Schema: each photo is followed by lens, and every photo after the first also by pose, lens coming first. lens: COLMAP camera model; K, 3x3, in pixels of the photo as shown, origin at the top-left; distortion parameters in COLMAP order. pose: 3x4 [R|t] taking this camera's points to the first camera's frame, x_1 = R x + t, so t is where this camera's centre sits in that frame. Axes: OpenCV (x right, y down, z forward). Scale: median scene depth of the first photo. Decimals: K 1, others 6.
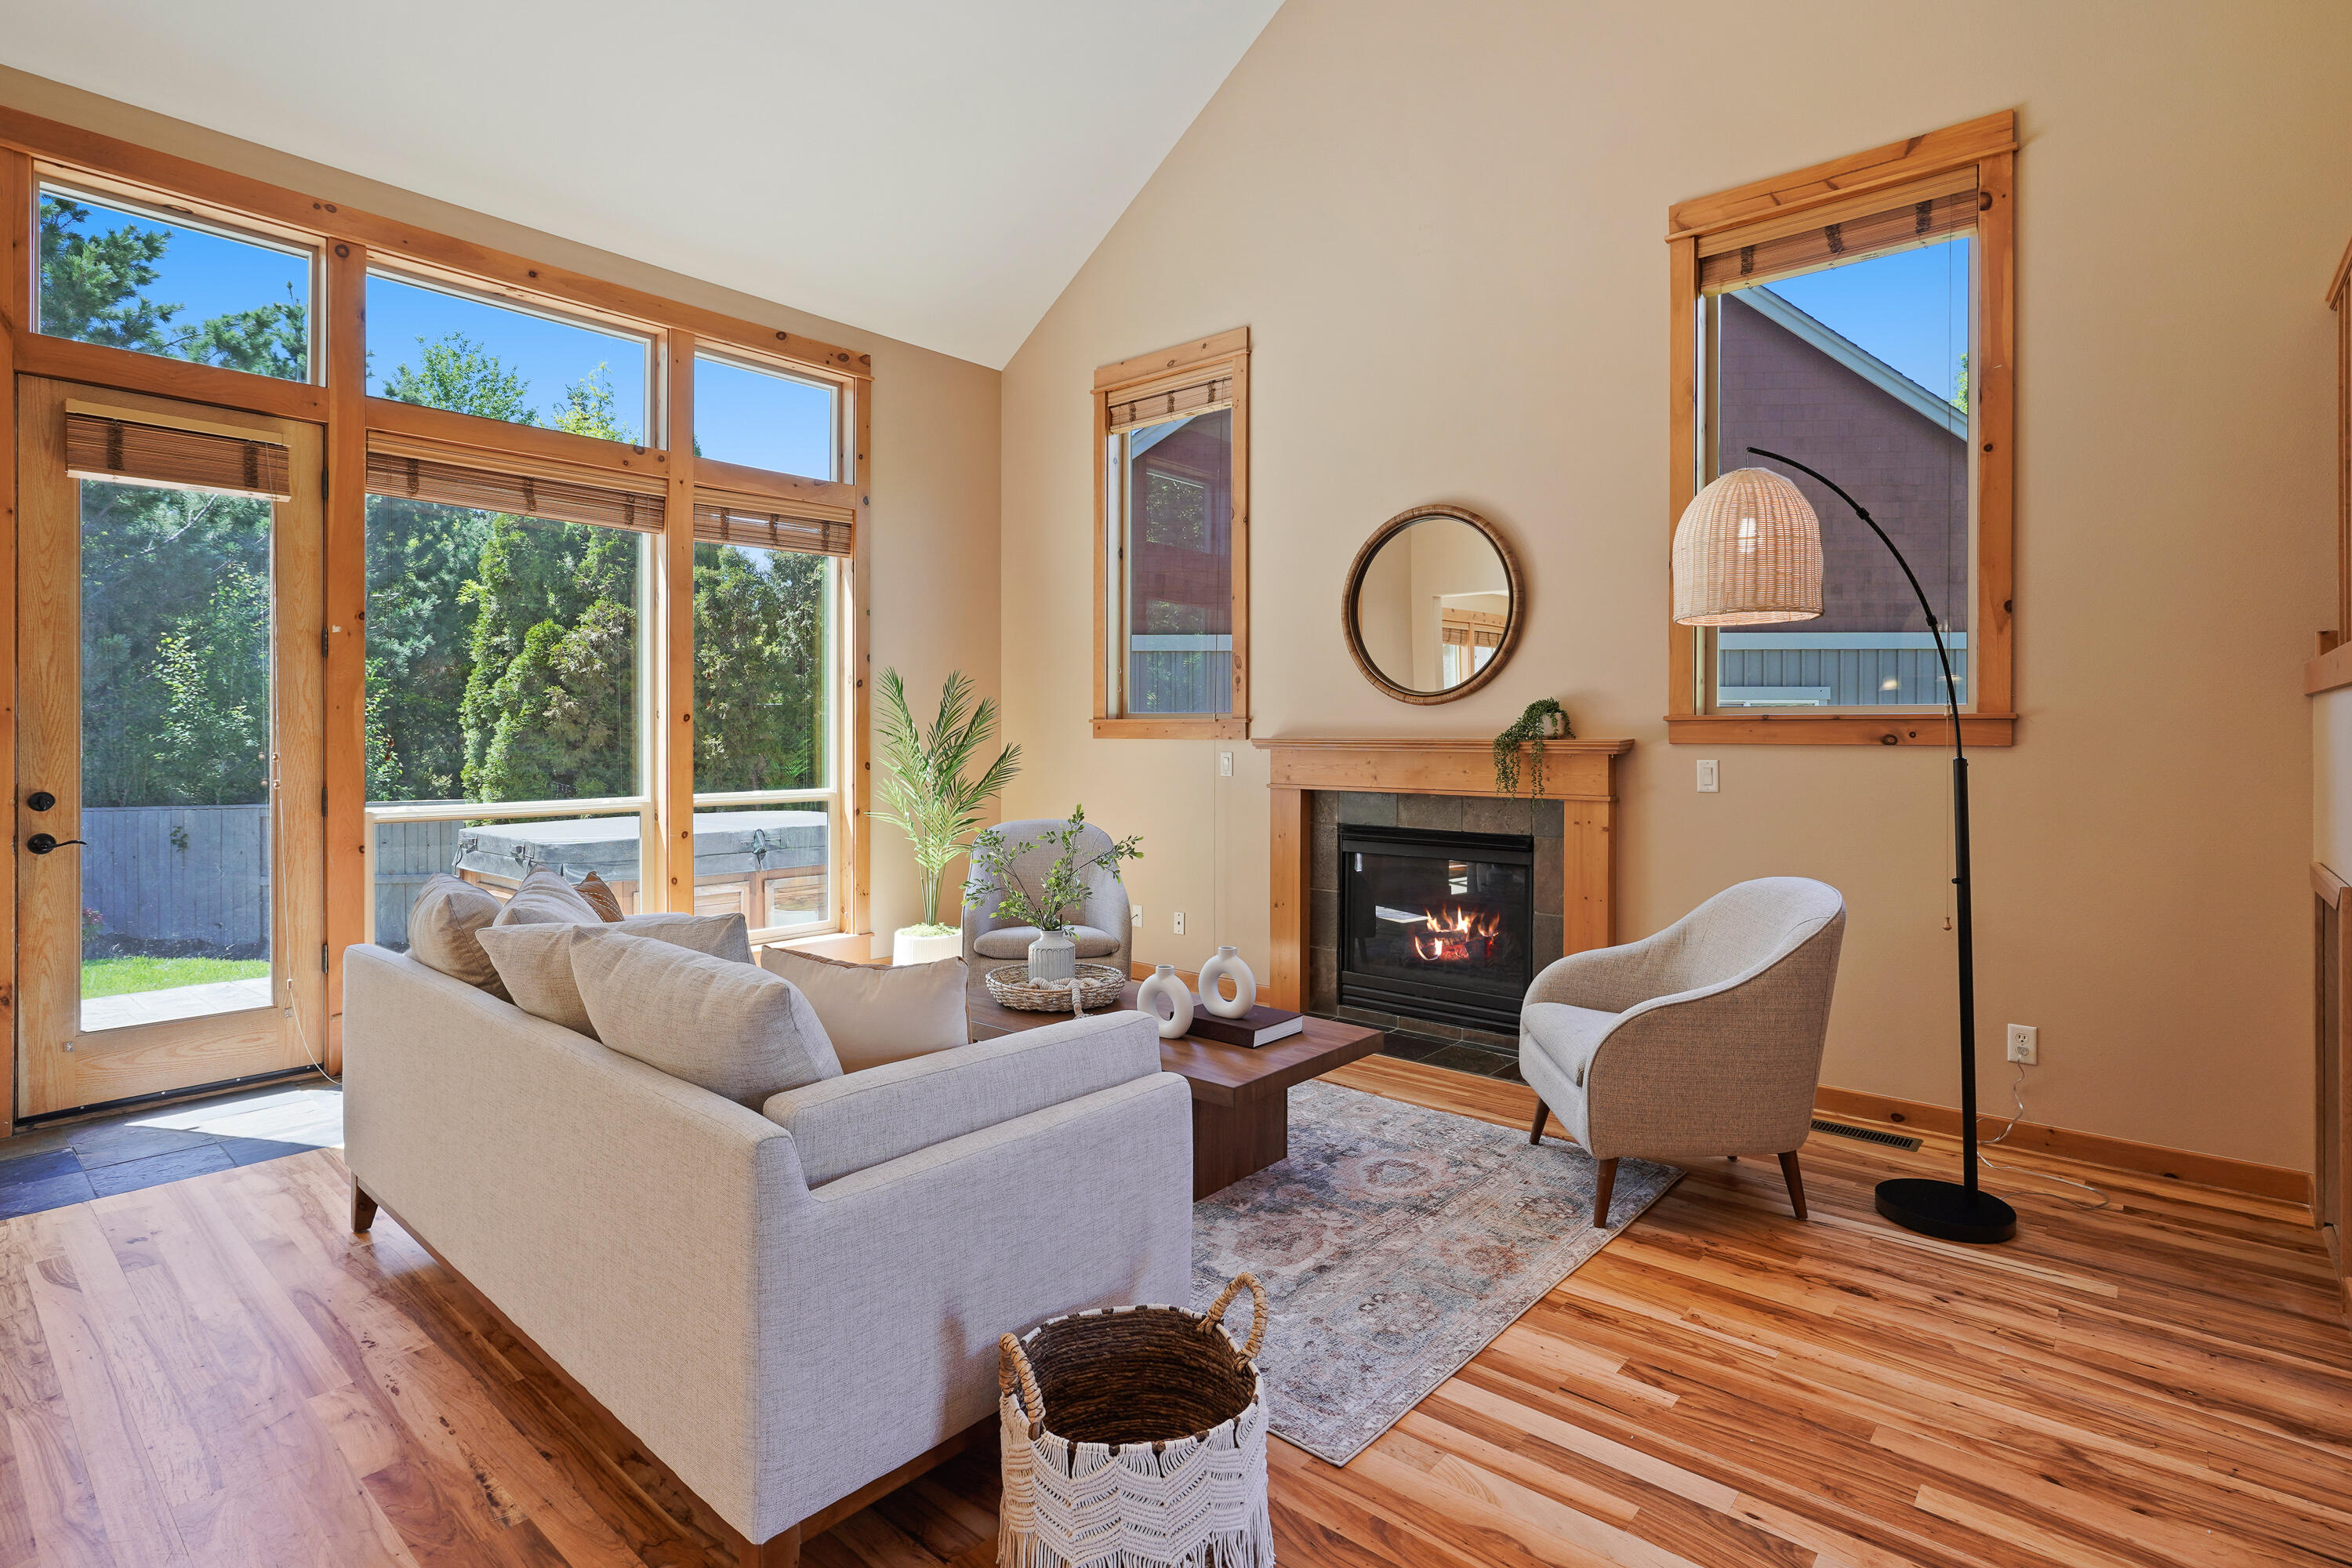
lens RADIAL K [[1135.2, 0, 1182.3], [0, 1135.2, 737.1], [0, 0, 1]] dist [-0.008869, 0.004572]
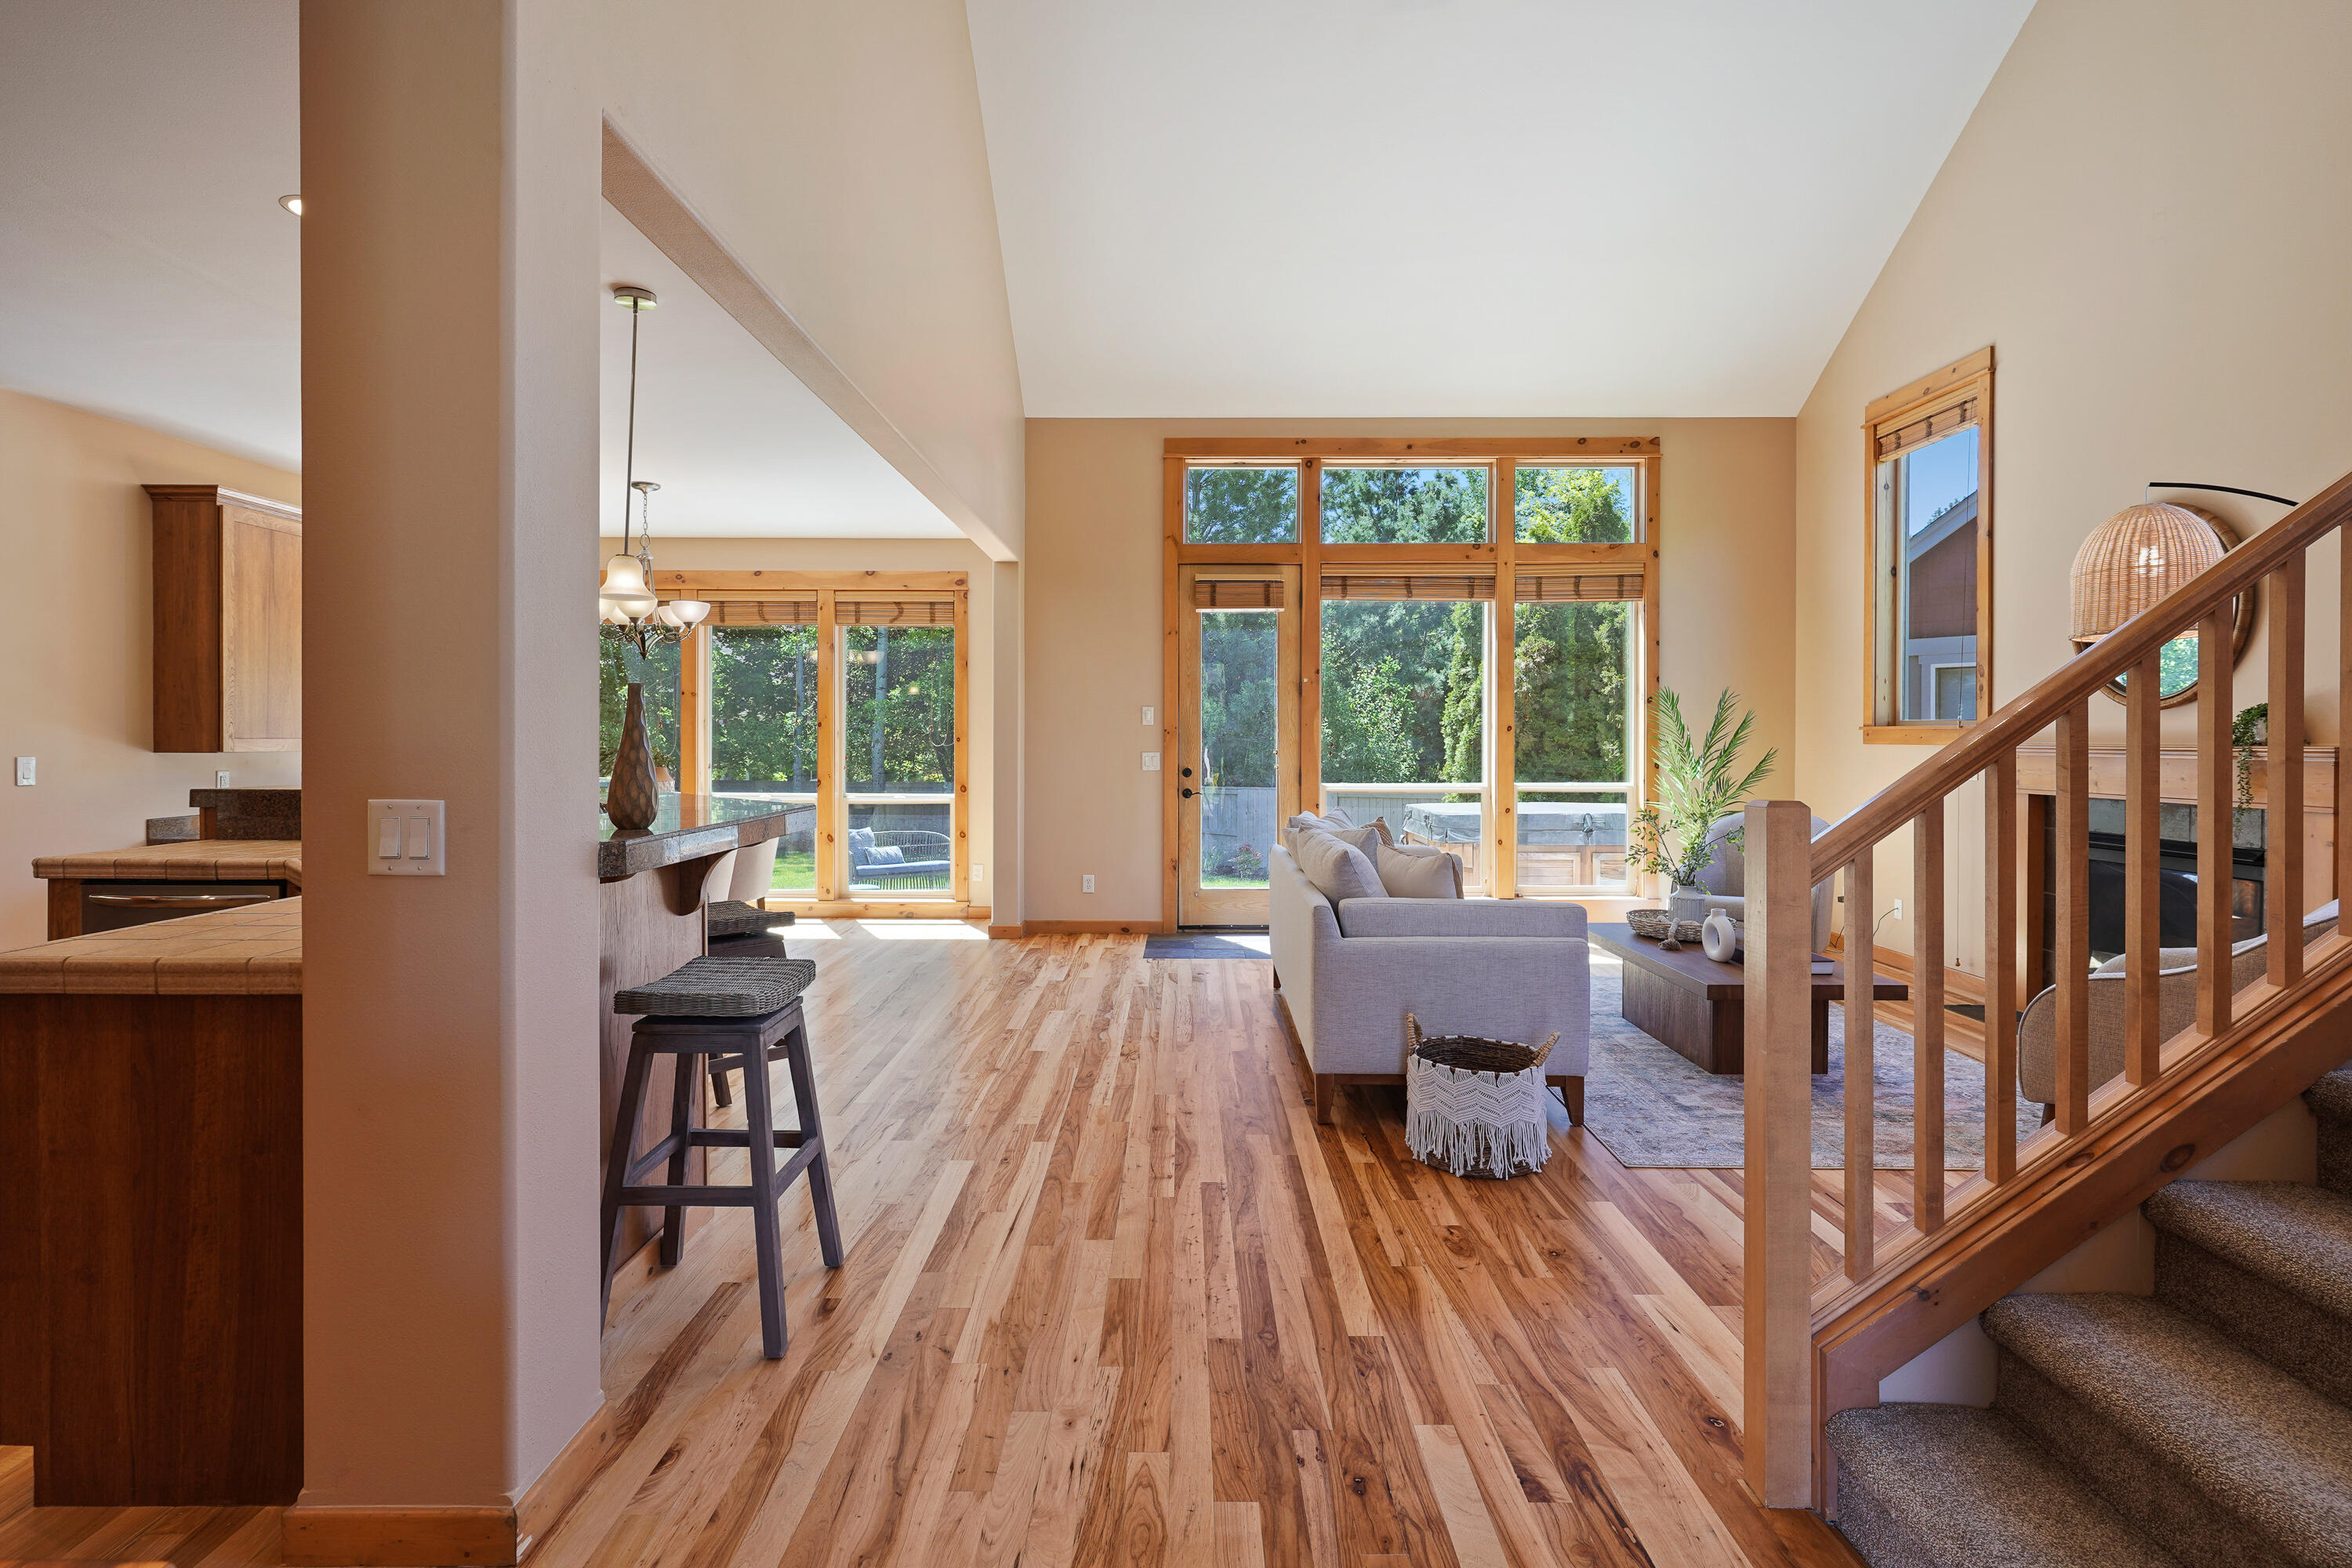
lens RADIAL K [[1135.2, 0, 1205.0], [0, 1135.2, 747.1], [0, 0, 1]] dist [-0.008869, 0.004572]
pose [[0.664718, 0.004638, -0.747080, 0.426489], [-0.003316, 0.999989, 0.003257, 0.002880], [0.747087, 0.000312, 0.664726, -0.264287]]
